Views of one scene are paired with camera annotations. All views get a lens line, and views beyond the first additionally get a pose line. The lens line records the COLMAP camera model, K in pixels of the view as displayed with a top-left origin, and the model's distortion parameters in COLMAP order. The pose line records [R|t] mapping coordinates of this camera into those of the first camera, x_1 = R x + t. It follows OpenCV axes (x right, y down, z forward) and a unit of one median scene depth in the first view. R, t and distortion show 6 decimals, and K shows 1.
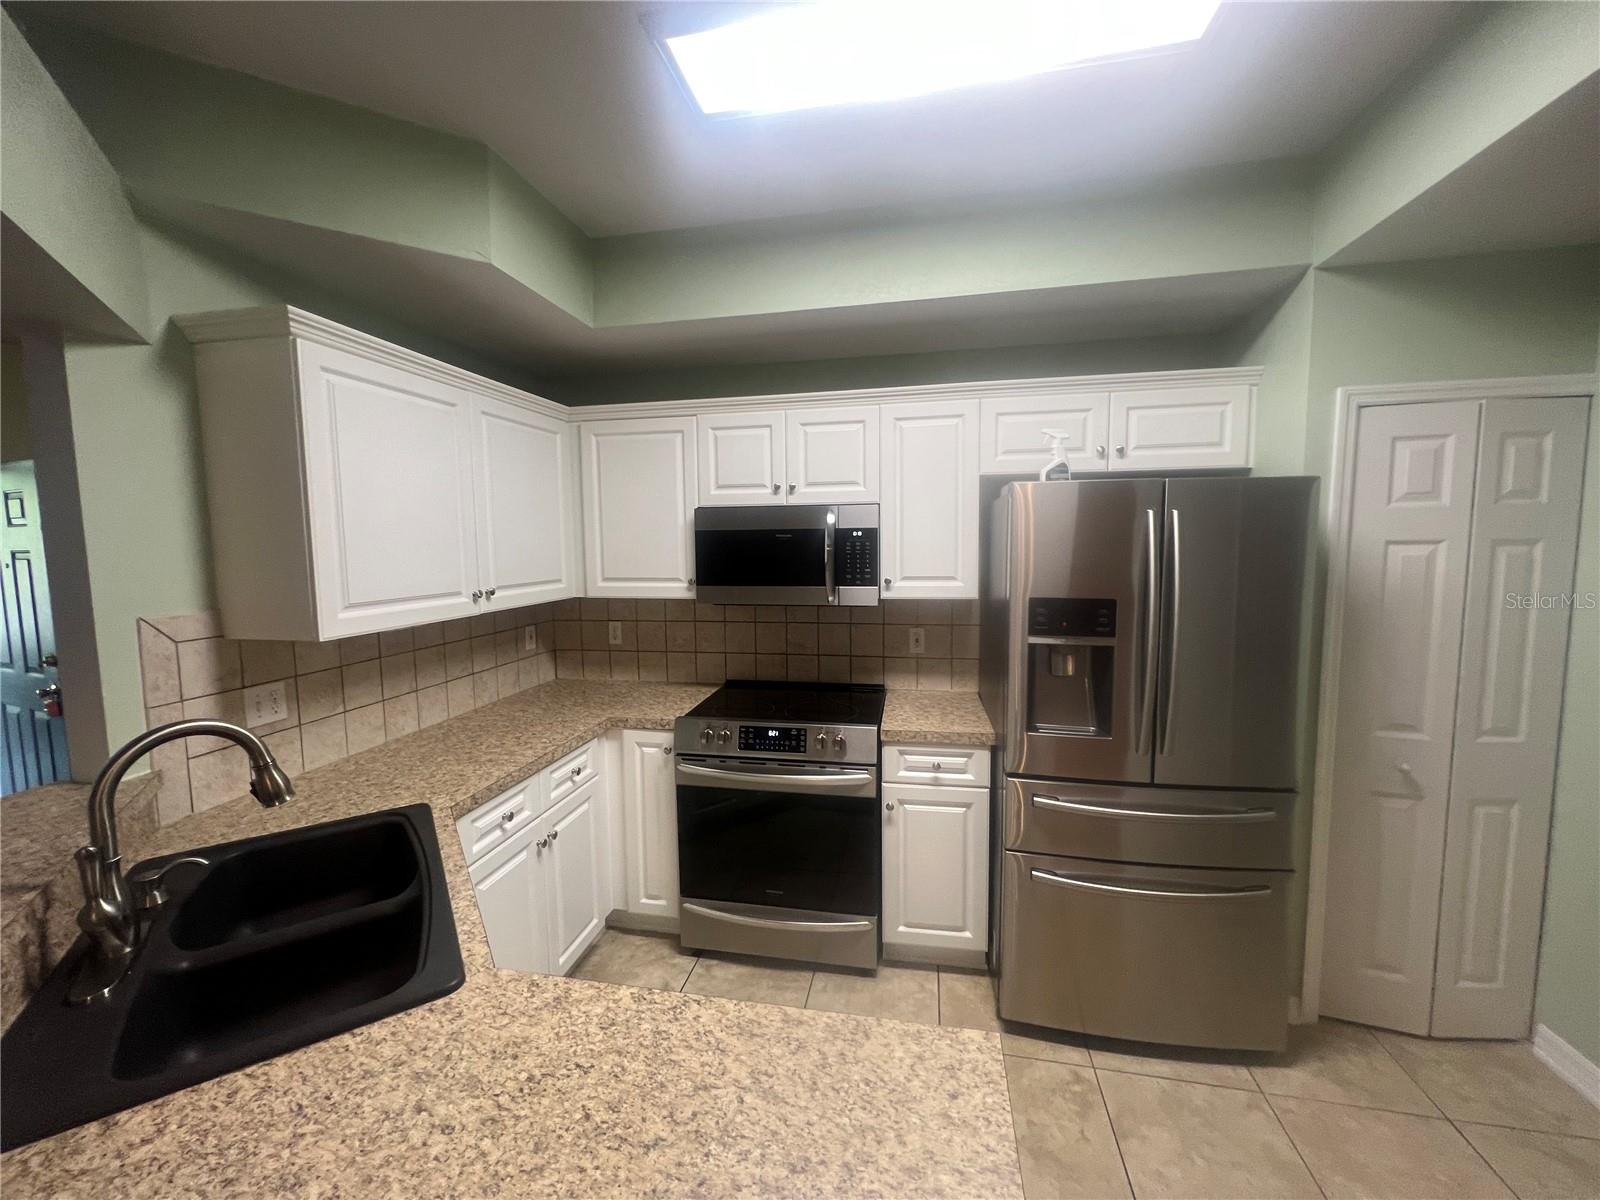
lens RADIAL K [[641.3, 0, 796.2], [0, 641.3, 593.4], [0, 0, 1]] dist [-0.001040, 0.000659]
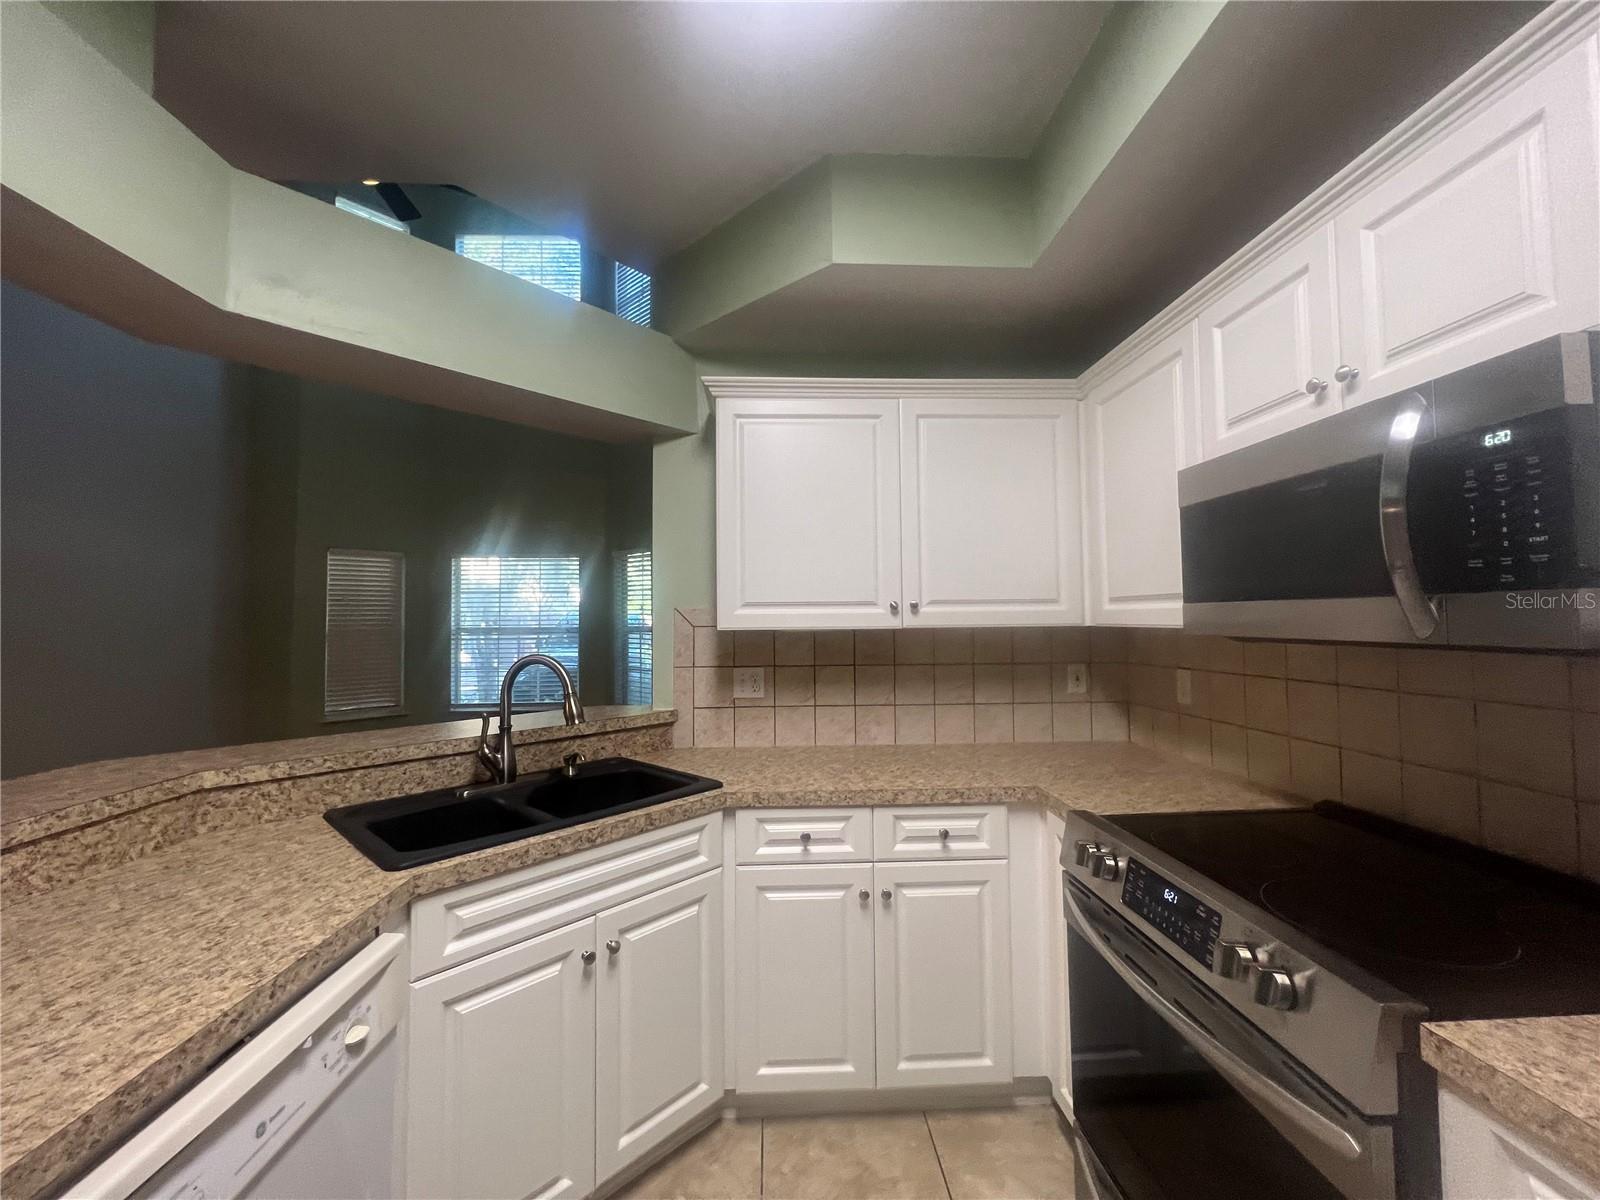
lens RADIAL K [[641.3, 0, 796.2], [0, 641.3, 593.4], [0, 0, 1]] dist [-0.001040, 0.000659]
pose [[0.241872, -0.031874, -0.969785, 0.390230], [-0.075573, 0.995805, -0.051578, 0.043080], [0.967361, 0.085765, 0.238448, 0.641912]]
